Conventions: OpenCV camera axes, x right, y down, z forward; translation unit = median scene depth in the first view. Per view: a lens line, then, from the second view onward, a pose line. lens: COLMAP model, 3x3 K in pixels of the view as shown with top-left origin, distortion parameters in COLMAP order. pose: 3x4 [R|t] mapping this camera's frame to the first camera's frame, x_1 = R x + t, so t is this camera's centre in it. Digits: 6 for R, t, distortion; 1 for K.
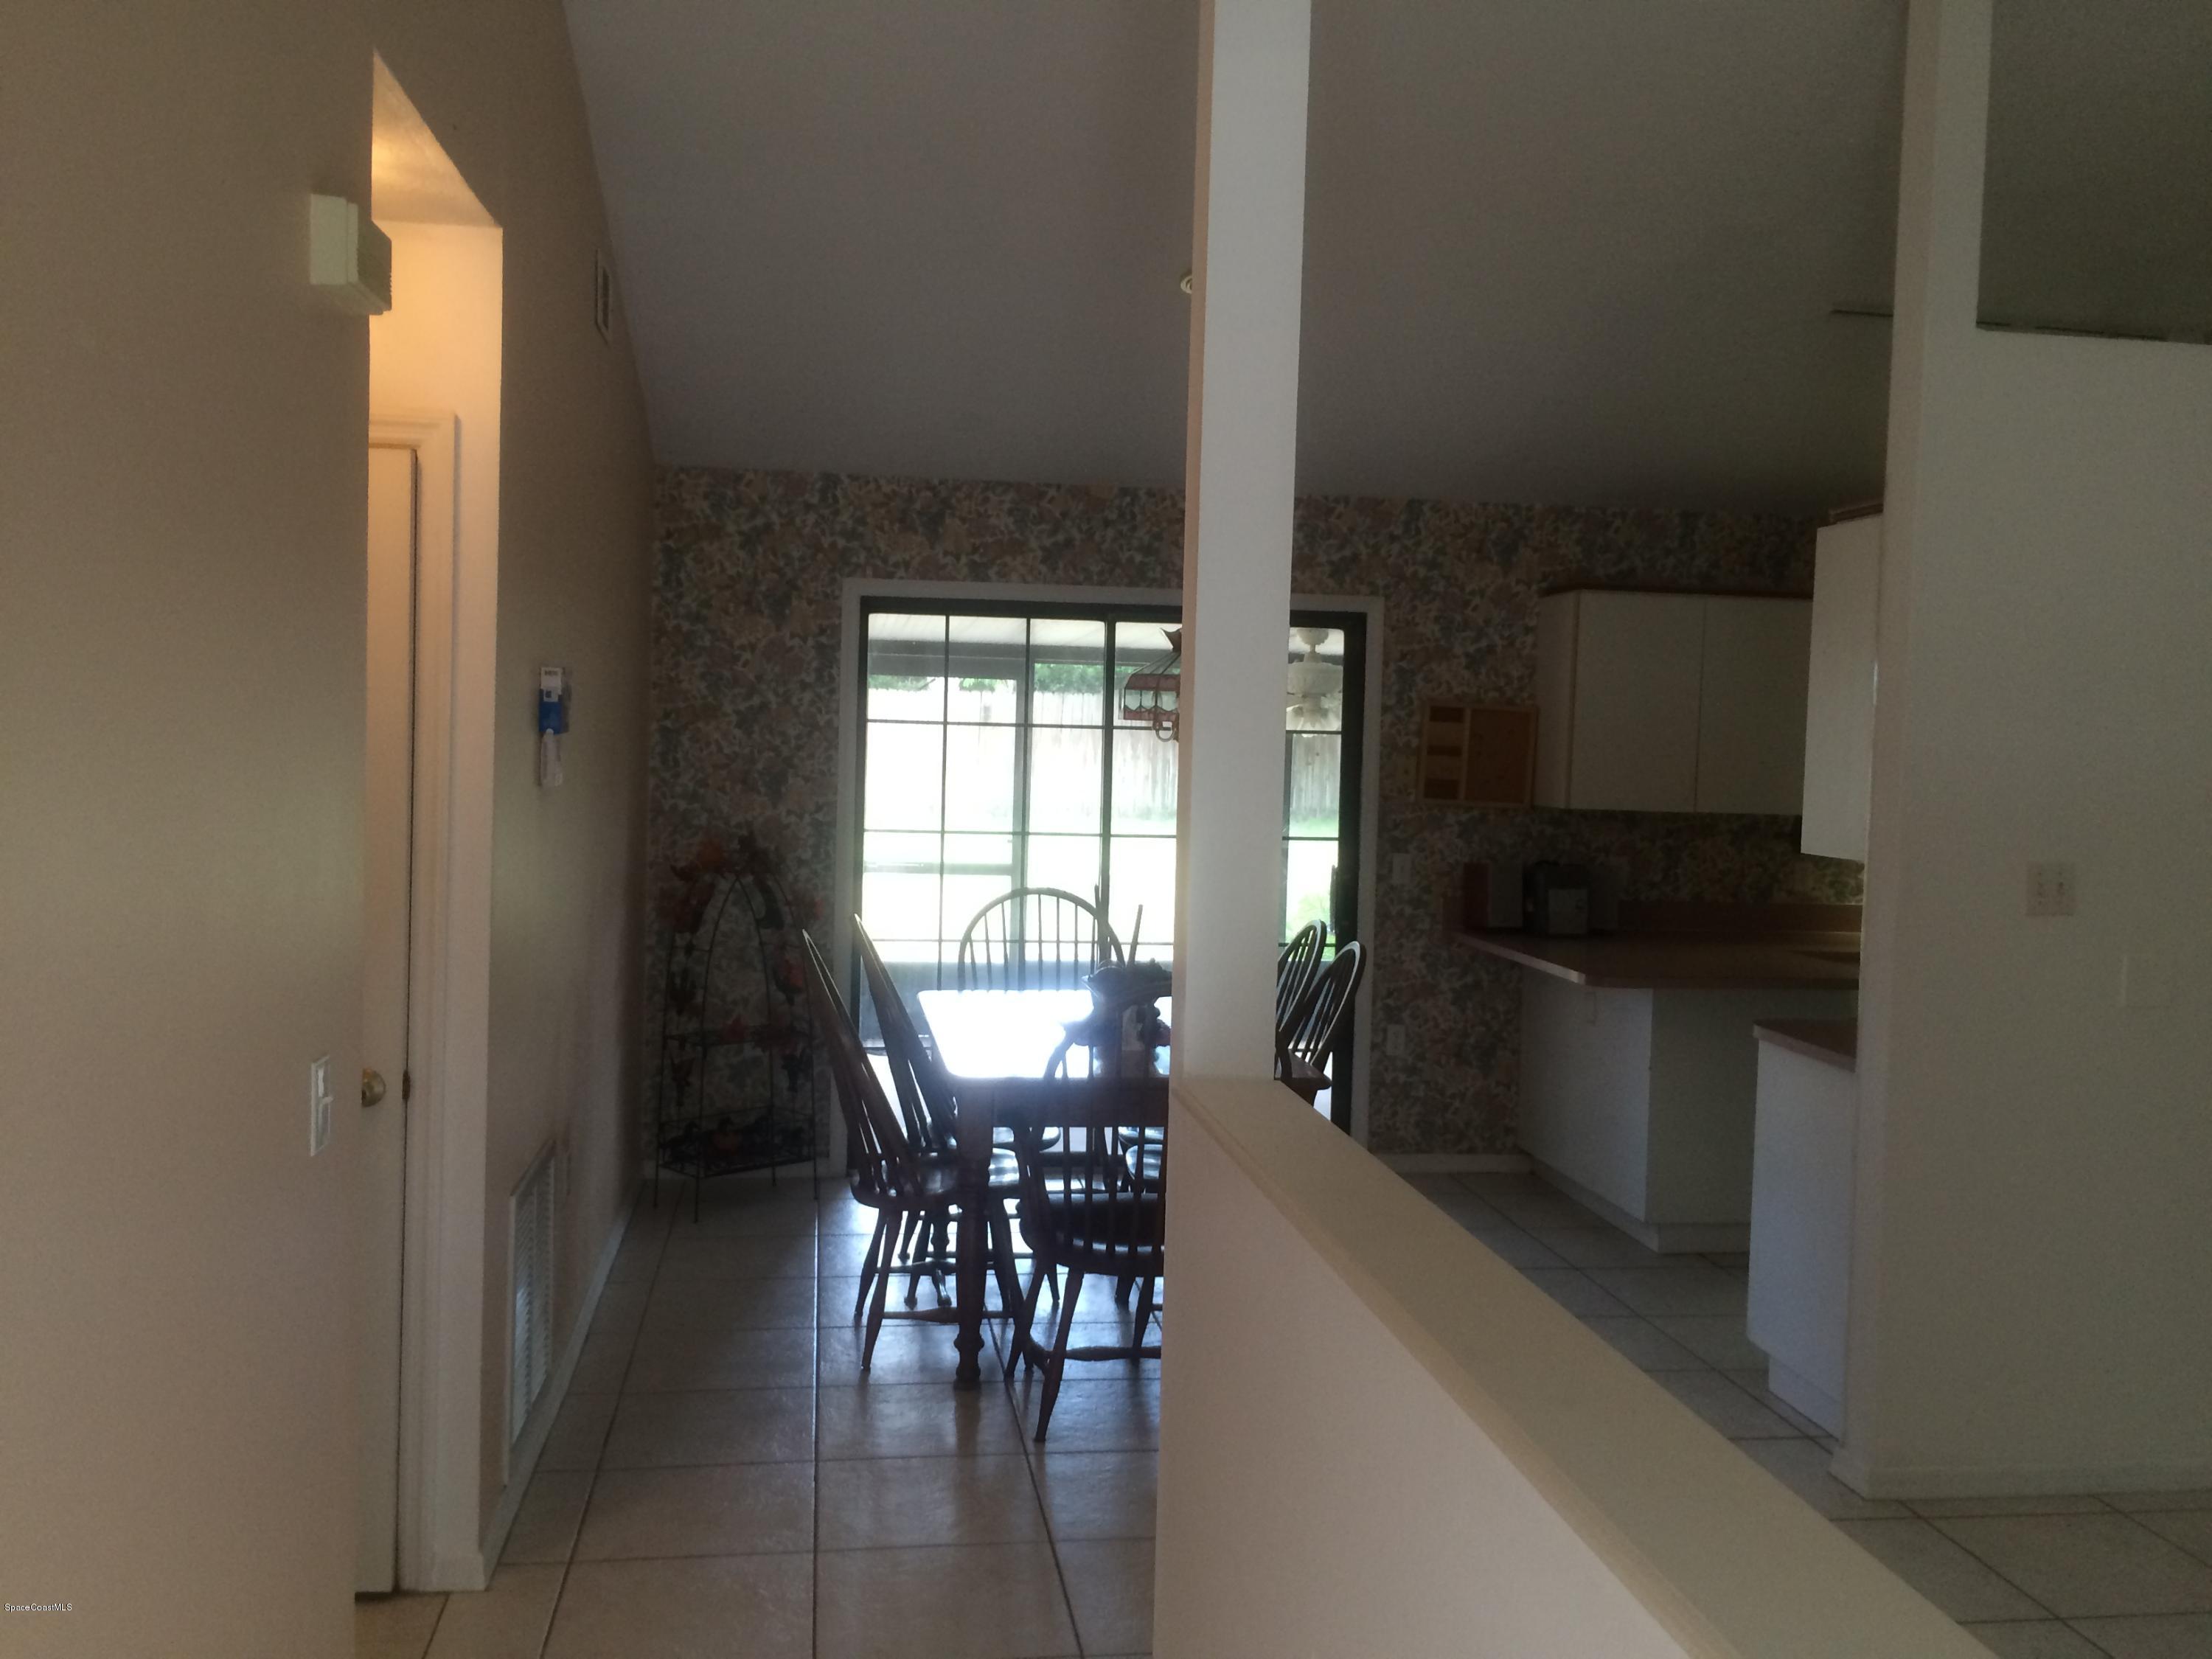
lens RADIAL K [[1892.2, 0, 1116.3], [0, 1892.2, 816.0], [0, 0, 1]] dist [0.084421, -0.132678]
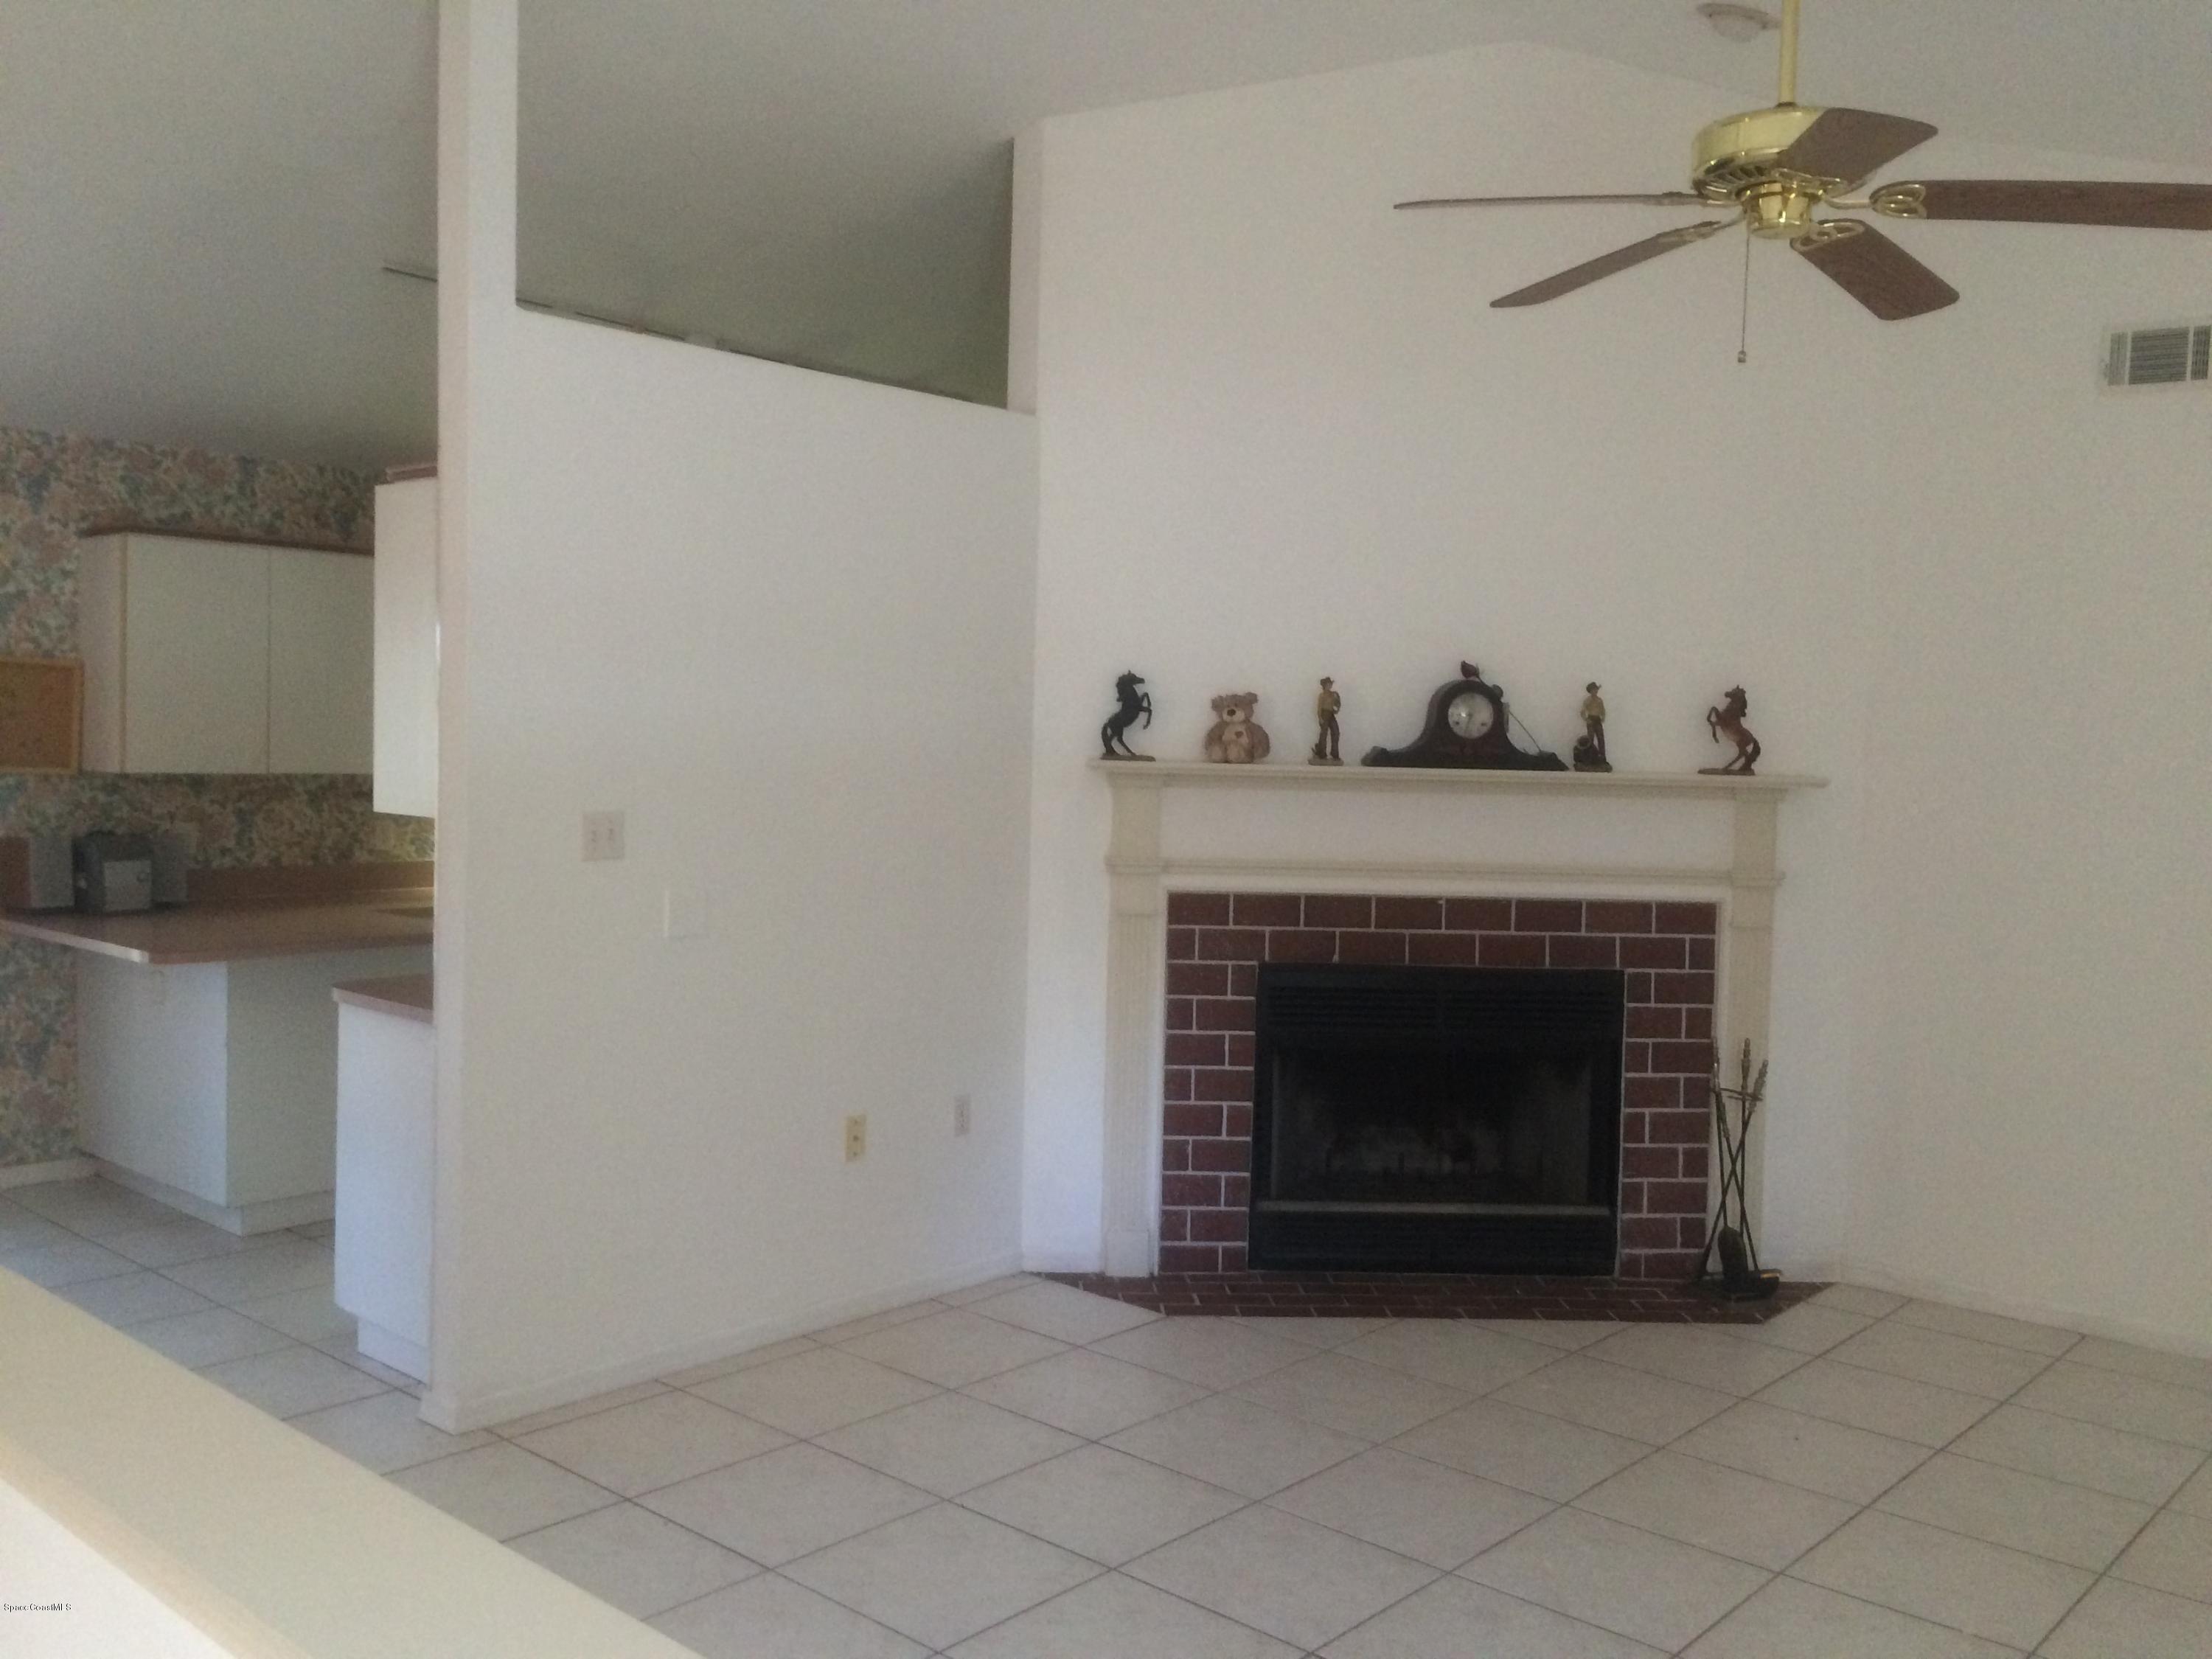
lens RADIAL K [[1892.2, 0, 1097.3], [0, 1892.2, 824.7], [0, 0, 1]] dist [0.084421, -0.132678]
pose [[0.754640, -0.042707, 0.654747, -0.013339], [0.025228, 0.999030, 0.036086, -0.000403], [-0.655654, -0.010714, 0.754986, -0.001989]]
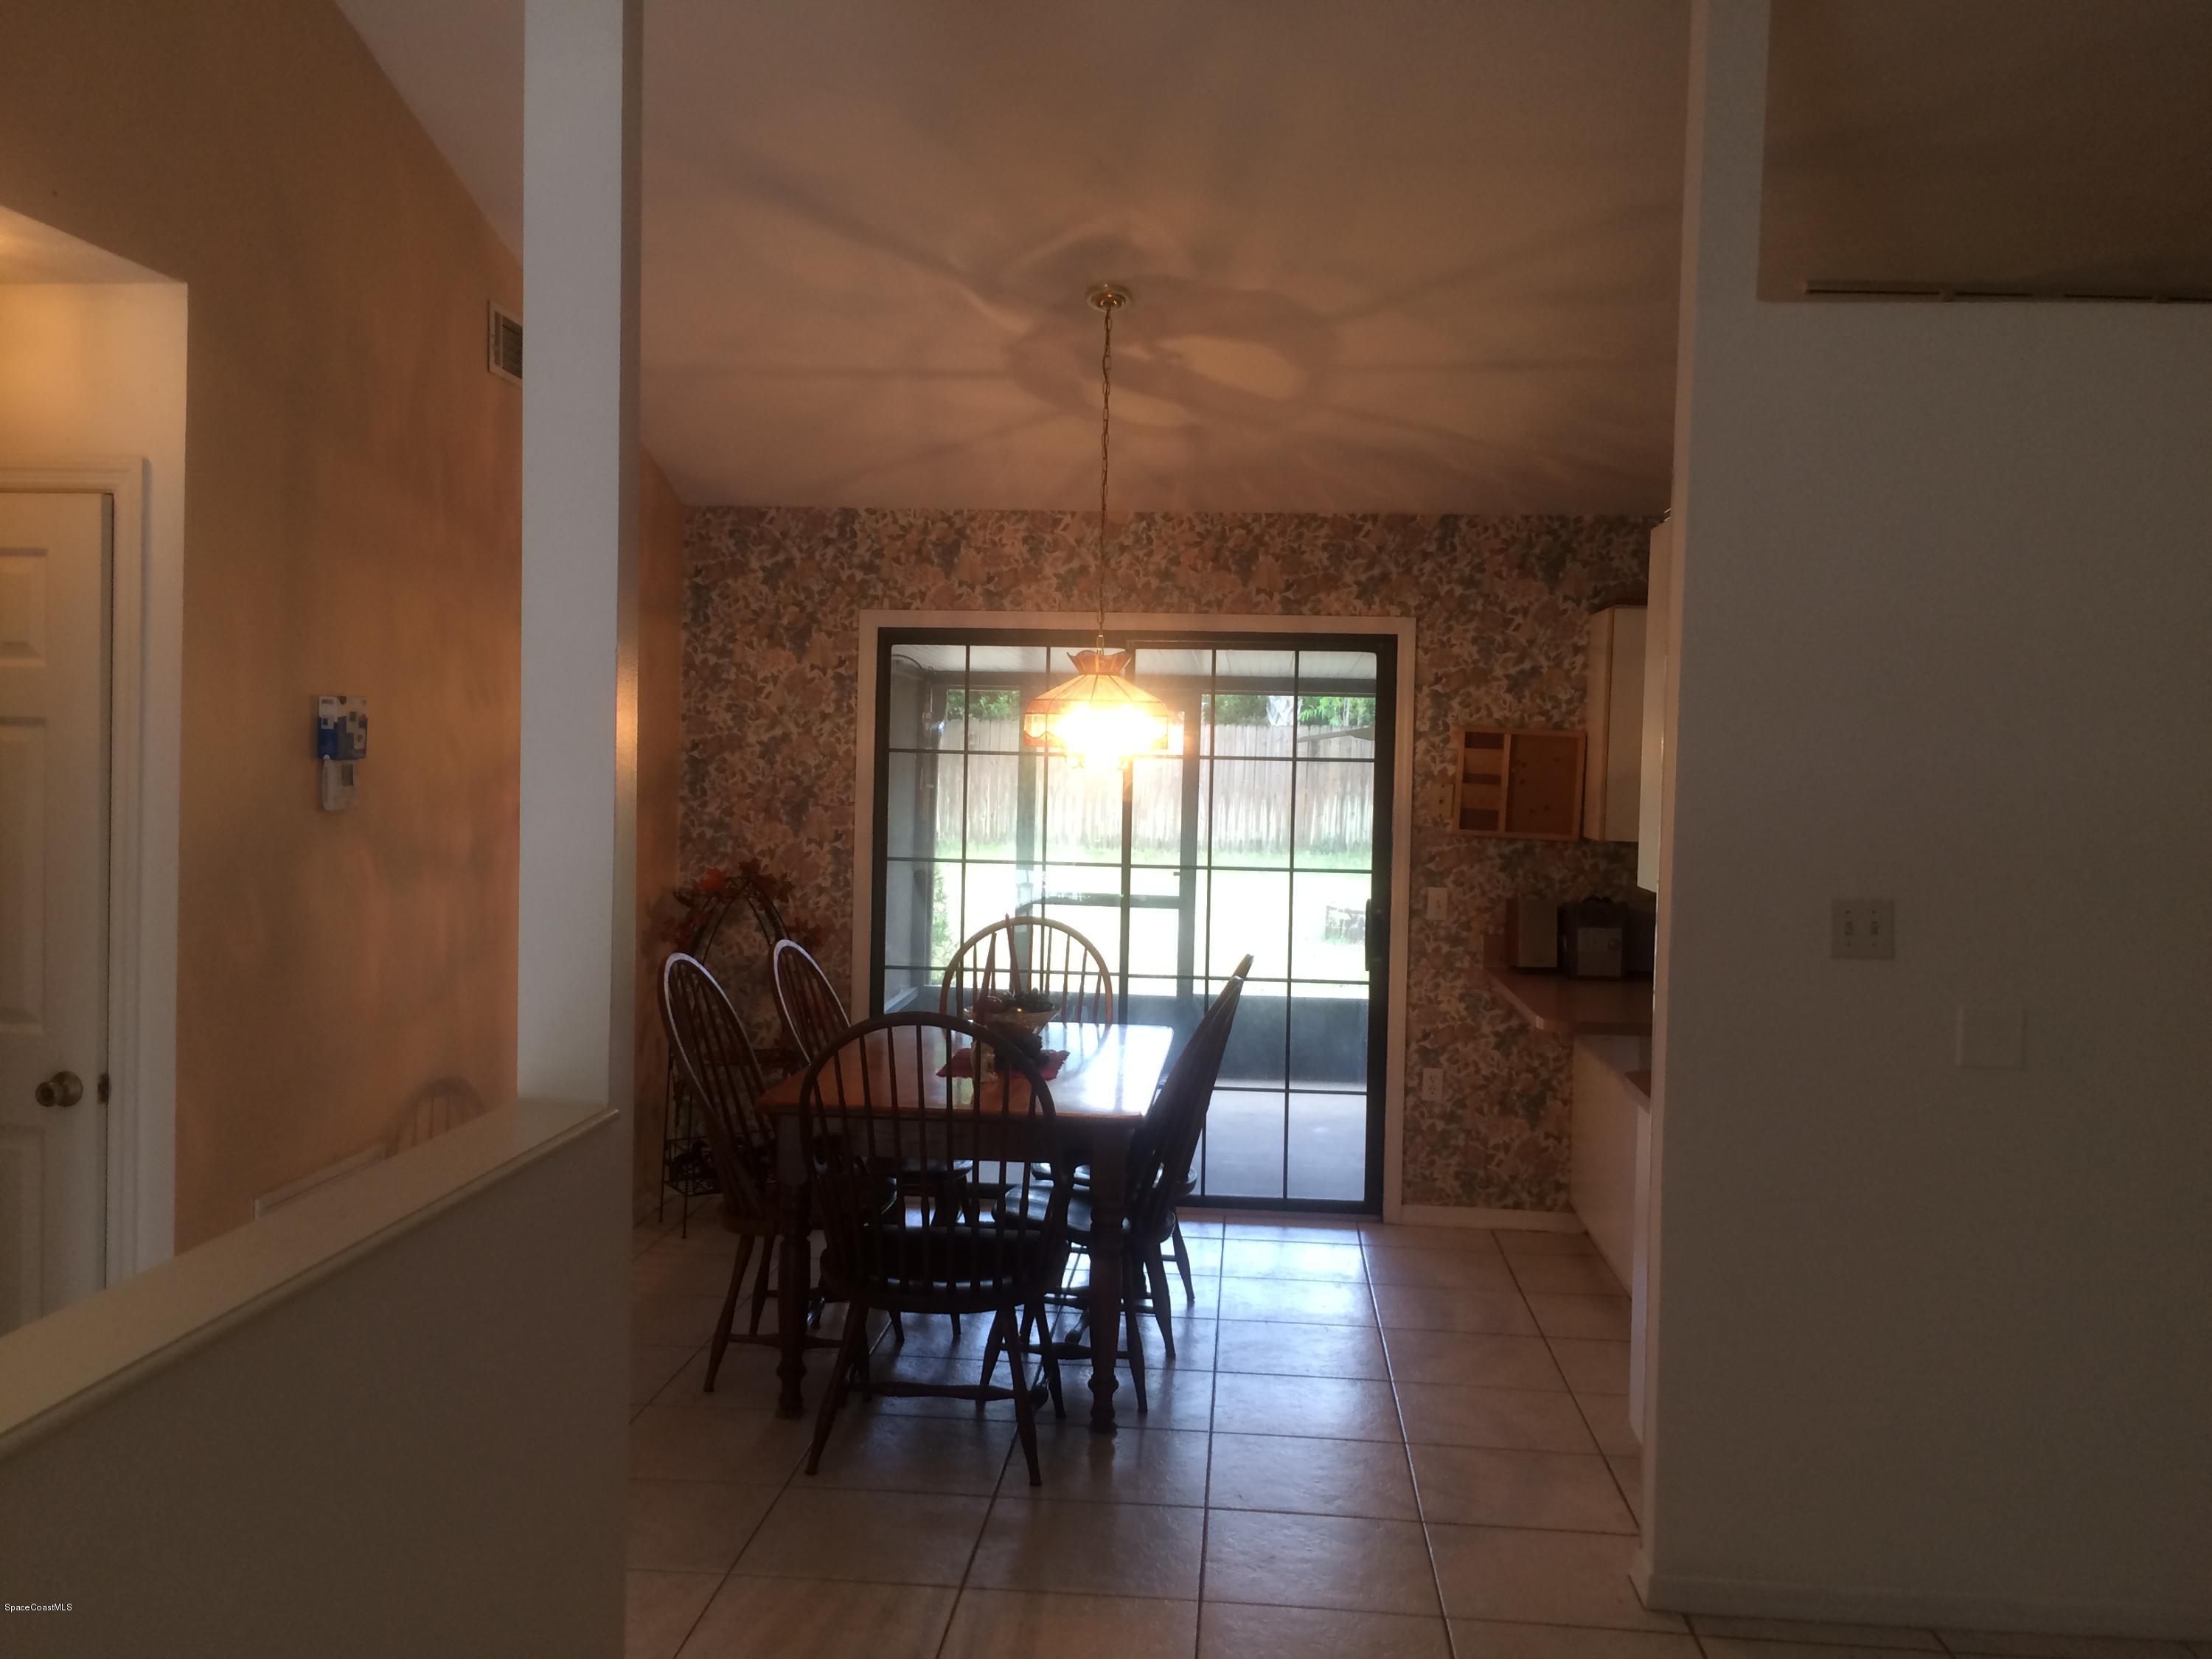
lens RADIAL K [[1892.2, 0, 1112.1], [0, 1892.2, 816.6], [0, 0, 1]] dist [0.084421, -0.132678]
pose [[0.975084, 0.001712, -0.221829, 0.201215], [-0.006104, 0.999799, -0.019113, 0.003502], [0.221752, 0.019991, 0.974898, 0.039687]]
